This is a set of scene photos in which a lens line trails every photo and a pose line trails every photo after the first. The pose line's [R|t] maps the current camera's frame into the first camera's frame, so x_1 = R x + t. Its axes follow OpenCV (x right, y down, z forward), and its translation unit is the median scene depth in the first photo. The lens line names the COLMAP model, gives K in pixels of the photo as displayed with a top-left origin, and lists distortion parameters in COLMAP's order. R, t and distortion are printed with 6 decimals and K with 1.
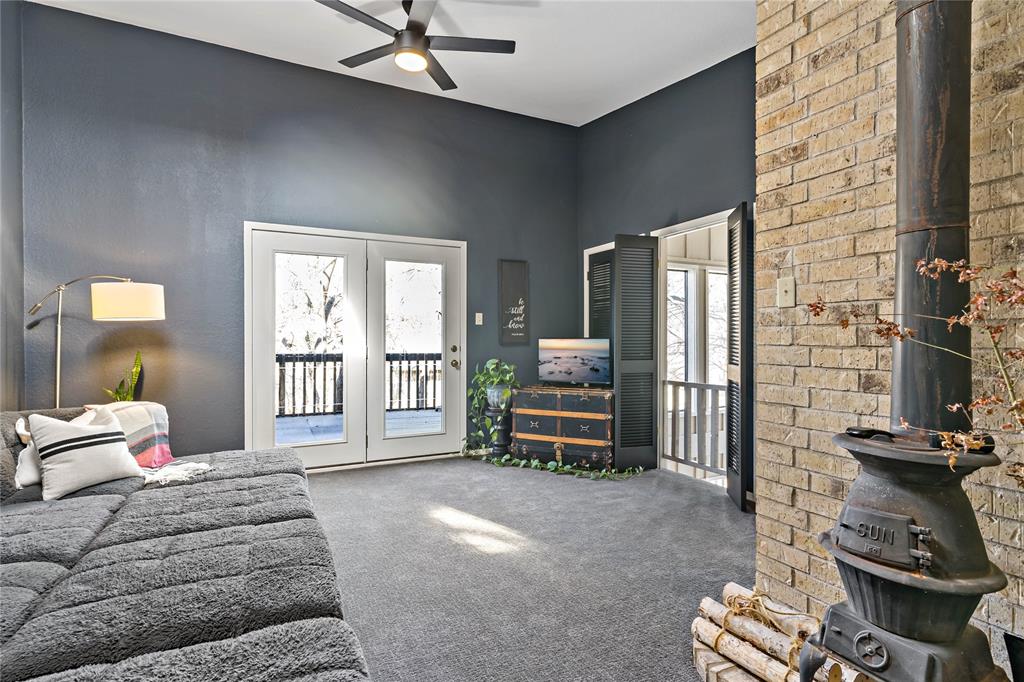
lens RADIAL K [[495.4, 0, 511.2], [0, 495.4, 346.5], [0, 0, 1]] dist [-0.002420, 0.001364]
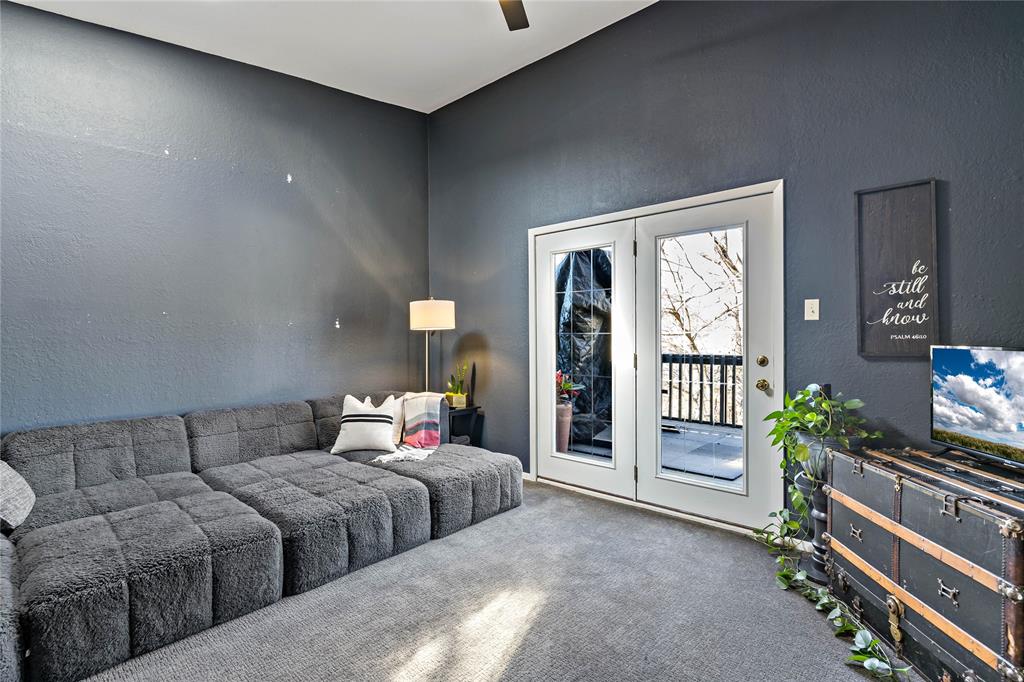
lens RADIAL K [[495.4, 0, 511.0], [0, 495.4, 334.0], [0, 0, 1]] dist [-0.002420, 0.001364]
pose [[0.356425, 0.001434, -0.934323, 0.342904], [0.000458, 0.999998, 0.001710, -0.029714], [0.934324, -0.001037, 0.356423, 0.490749]]
